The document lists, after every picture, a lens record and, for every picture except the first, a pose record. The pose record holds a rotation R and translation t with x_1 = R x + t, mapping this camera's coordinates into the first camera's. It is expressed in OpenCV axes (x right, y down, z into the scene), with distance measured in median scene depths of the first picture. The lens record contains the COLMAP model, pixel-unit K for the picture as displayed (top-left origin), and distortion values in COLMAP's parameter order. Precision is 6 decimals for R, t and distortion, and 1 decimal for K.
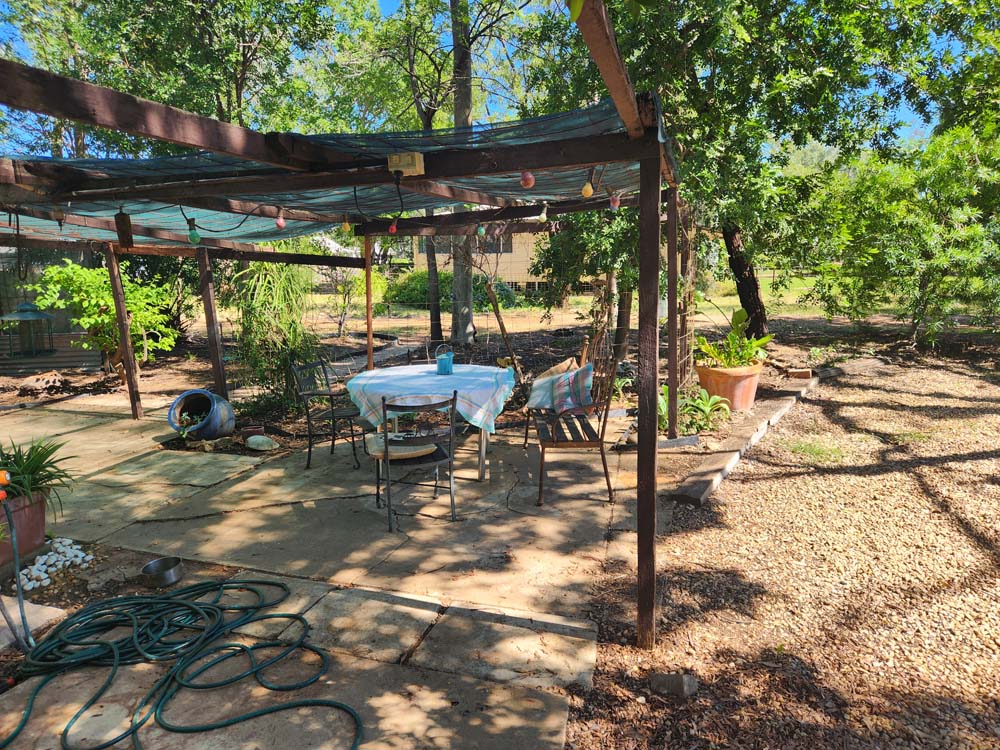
lens RADIAL K [[664.0, 0, 500.5], [0, 664.0, 376.1], [0, 0, 1]] dist [0.049637, -0.048302]
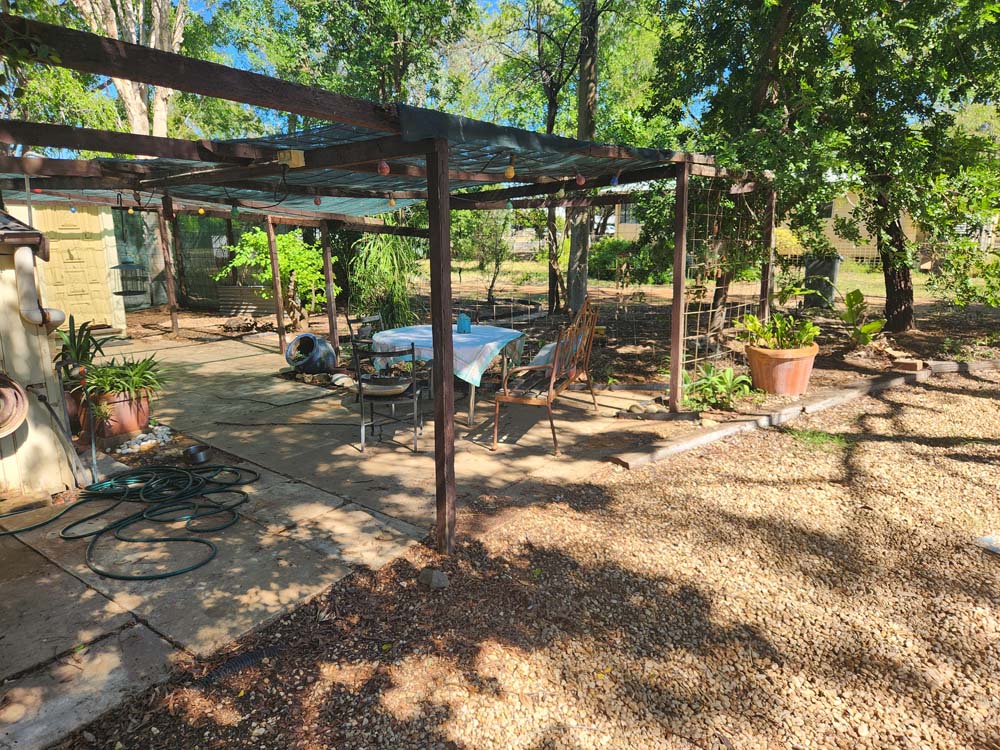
lens RADIAL K [[664.0, 0, 498.4], [0, 664.0, 375.1], [0, 0, 1]] dist [0.049637, -0.048302]
pose [[0.933866, 0.091104, -0.345824, 0.250239], [-0.077589, 0.995589, 0.052757, 0.003148], [0.349105, -0.022436, 0.936815, -0.037896]]
